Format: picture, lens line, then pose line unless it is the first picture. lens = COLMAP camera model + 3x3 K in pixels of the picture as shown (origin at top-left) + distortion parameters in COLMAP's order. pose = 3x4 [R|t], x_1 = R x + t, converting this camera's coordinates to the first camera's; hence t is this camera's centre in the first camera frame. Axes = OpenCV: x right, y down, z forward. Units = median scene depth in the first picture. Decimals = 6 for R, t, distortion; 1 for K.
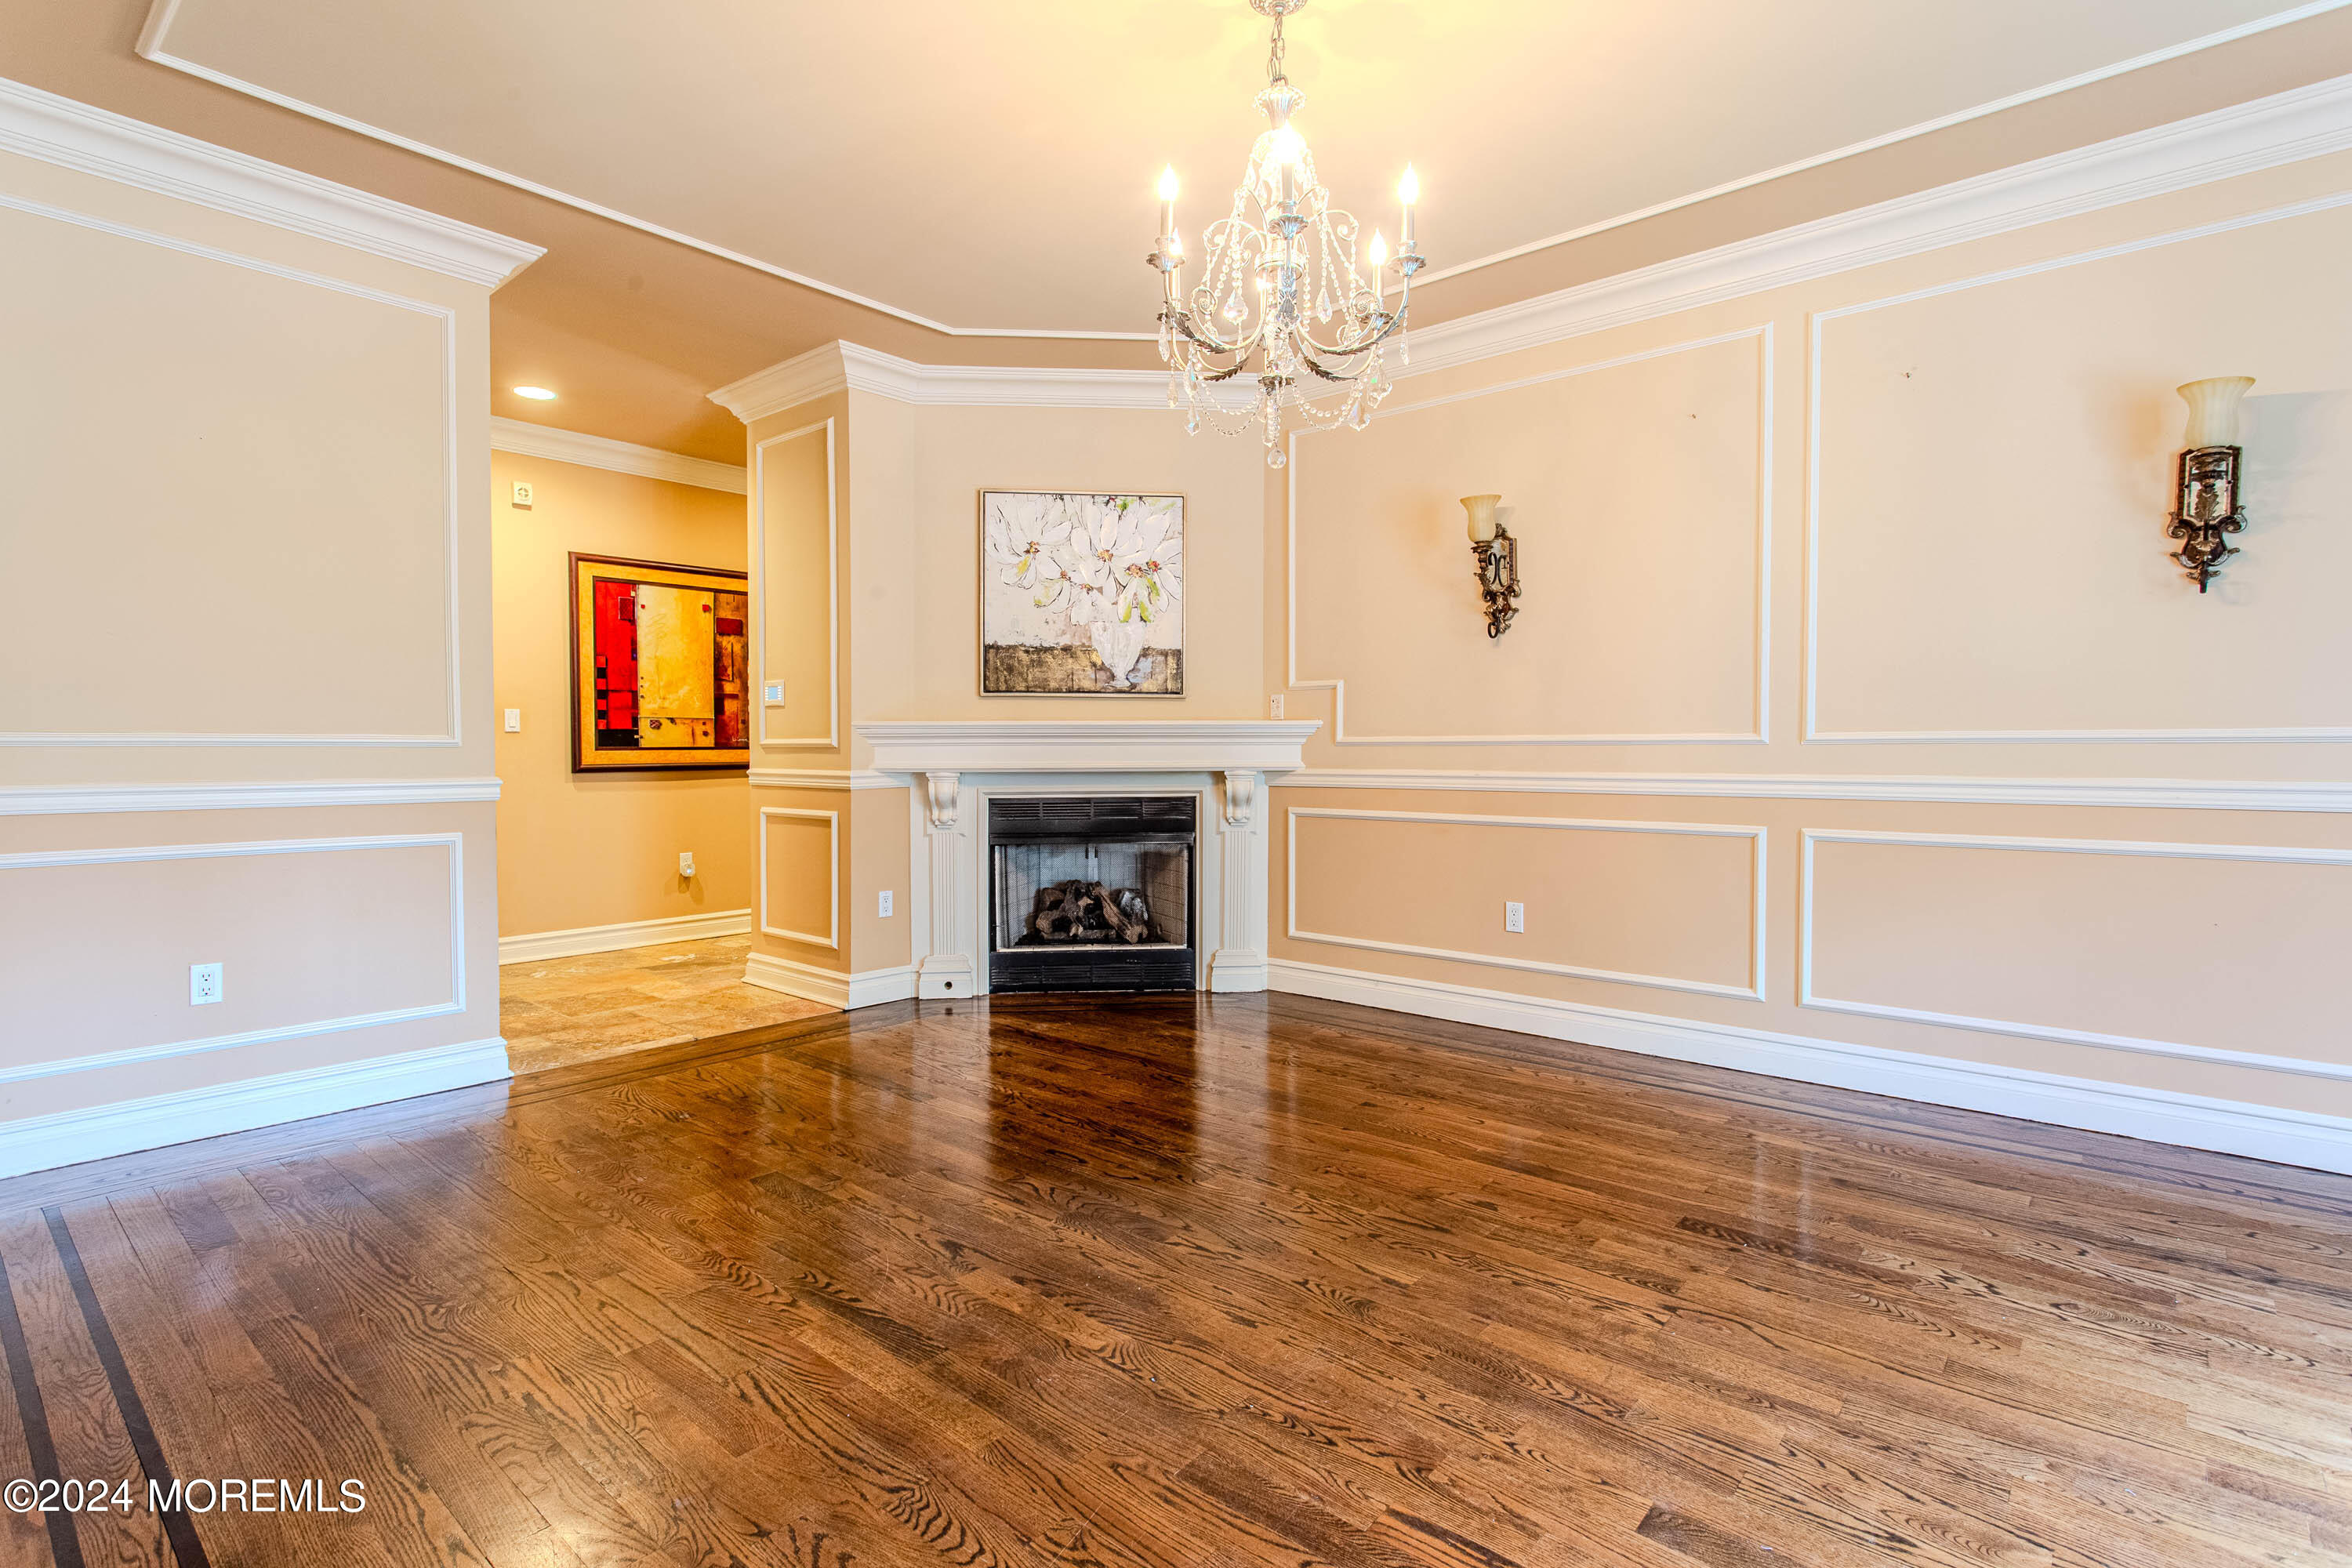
lens RADIAL K [[1115.6, 0, 1171.6], [0, 1115.6, 774.0], [0, 0, 1]] dist [0.005504, 0.001512]
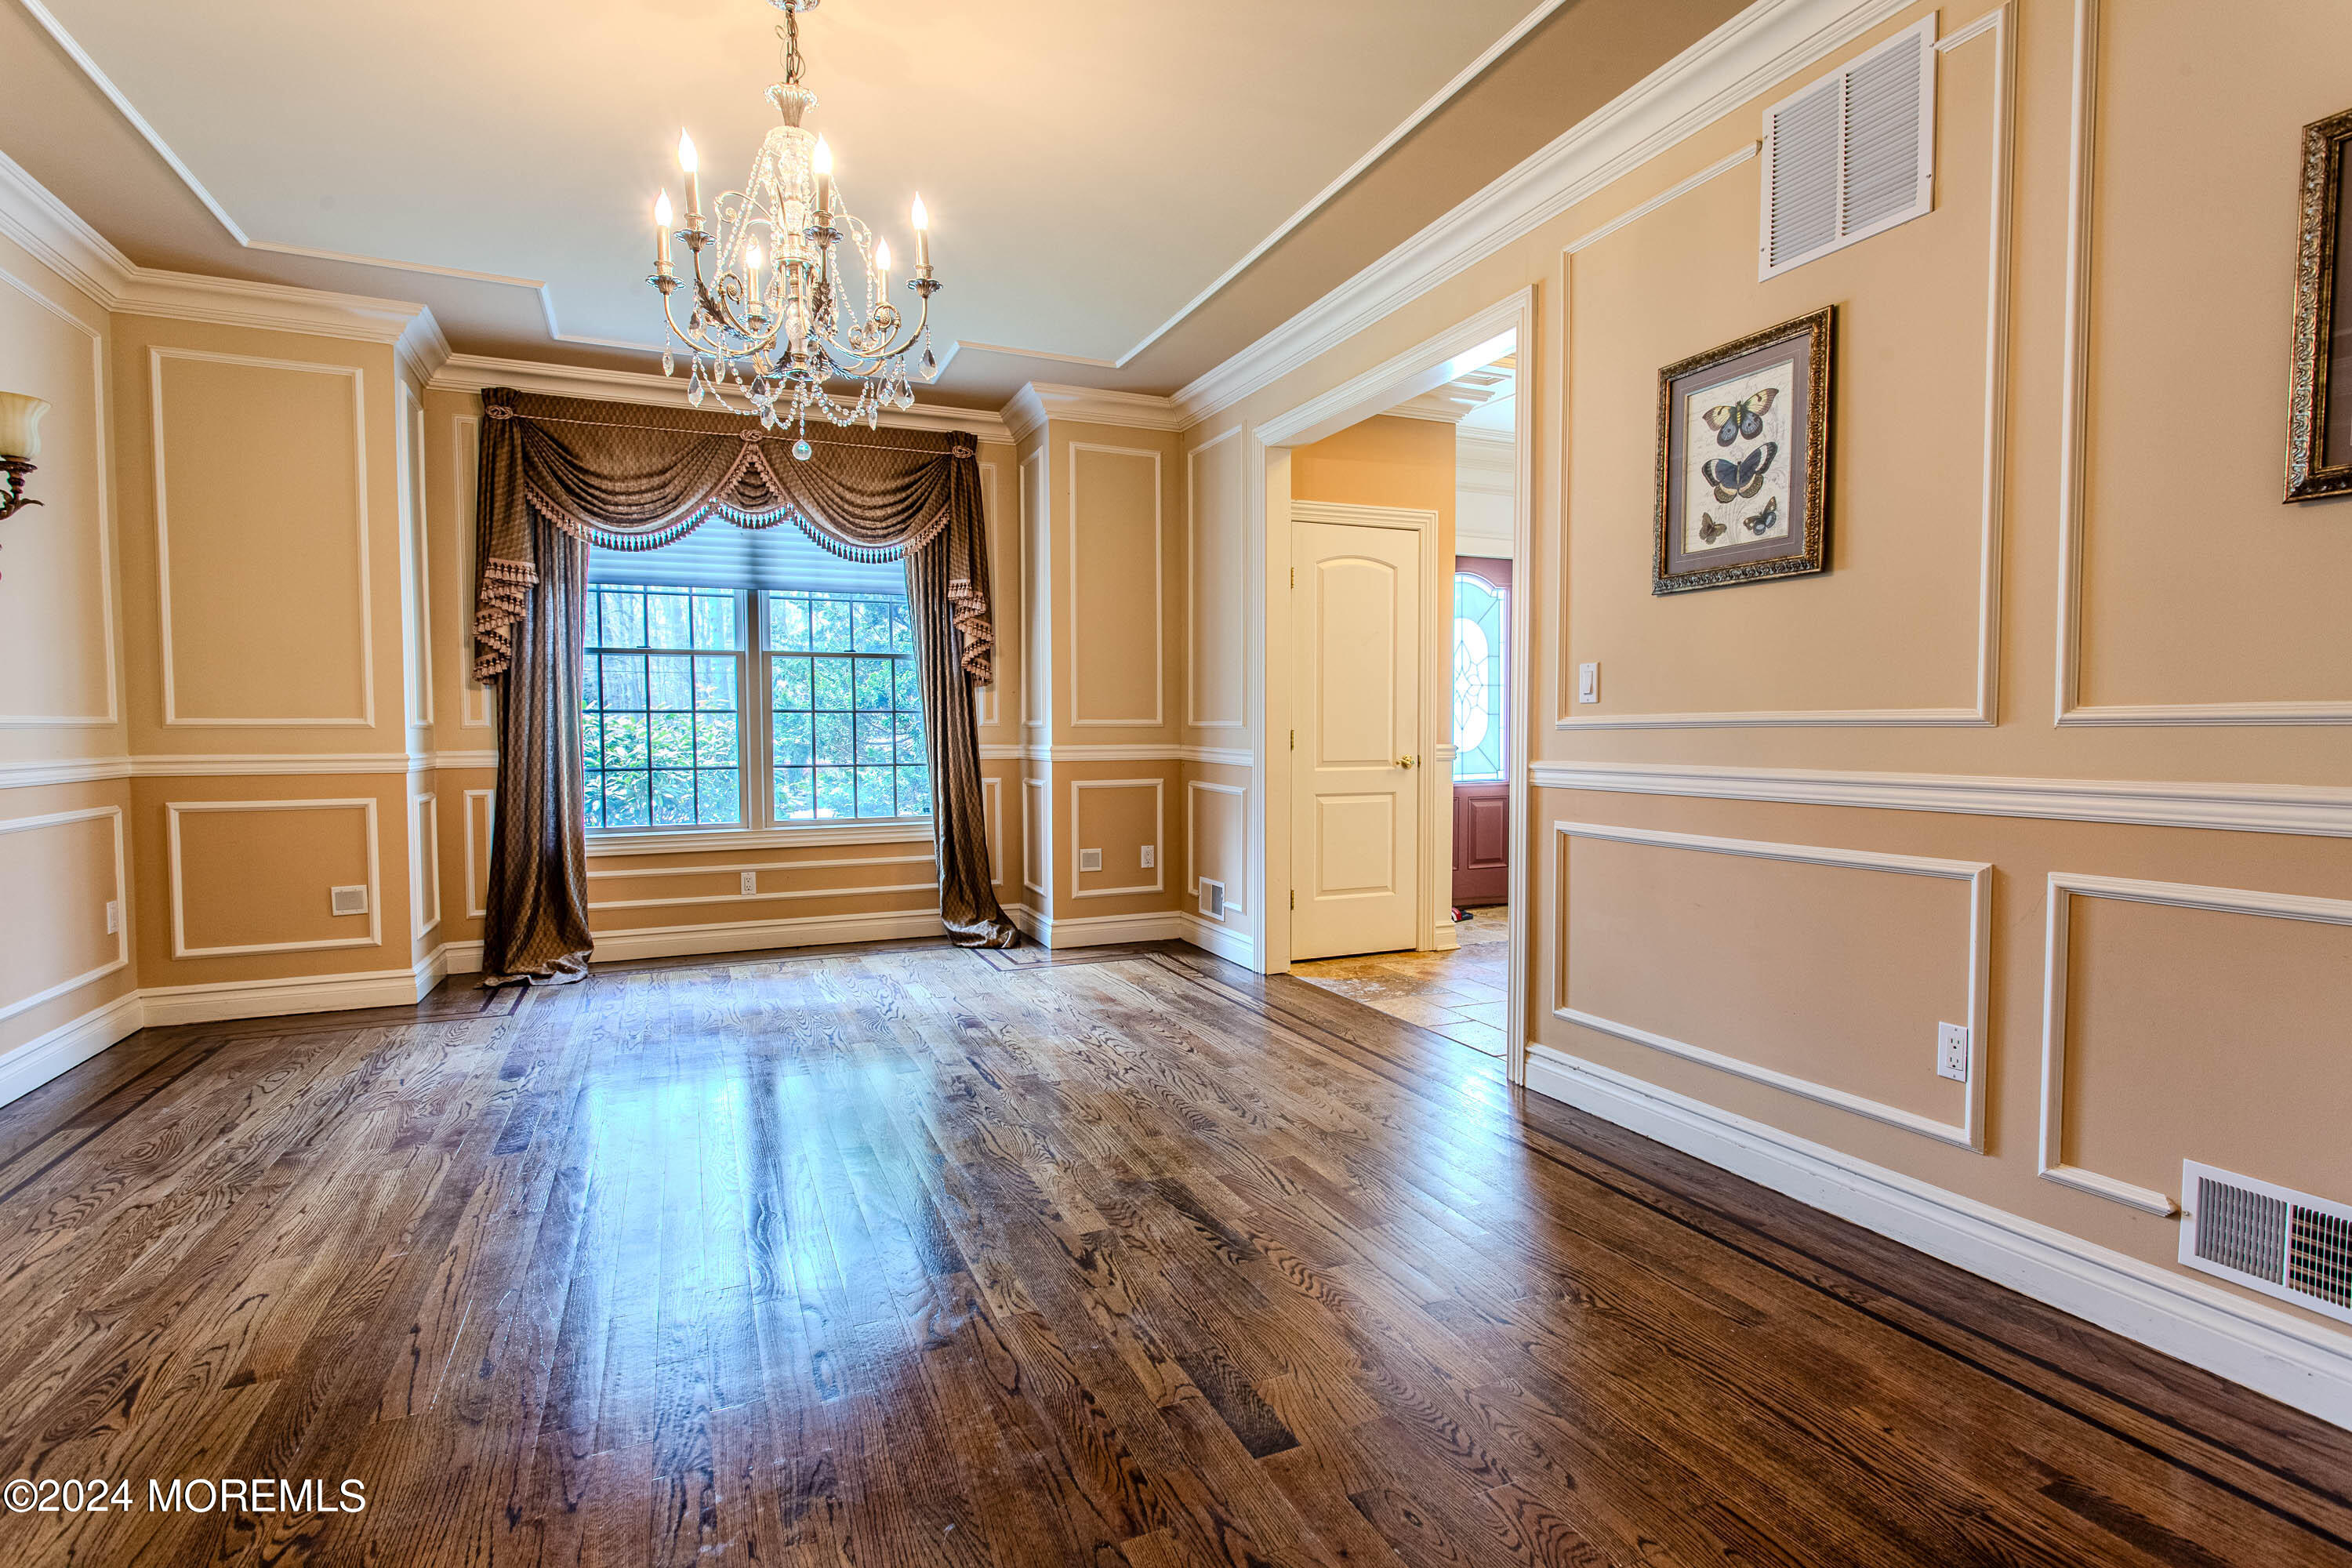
lens RADIAL K [[1115.6, 0, 1171.6], [0, 1115.6, 774.0], [0, 0, 1]] dist [0.005504, 0.001512]
pose [[-0.900917, -0.013165, 0.433792, -0.657480], [0.014953, 0.998005, 0.061343, -0.040632], [-0.433734, 0.061751, -0.898922, 1.777723]]
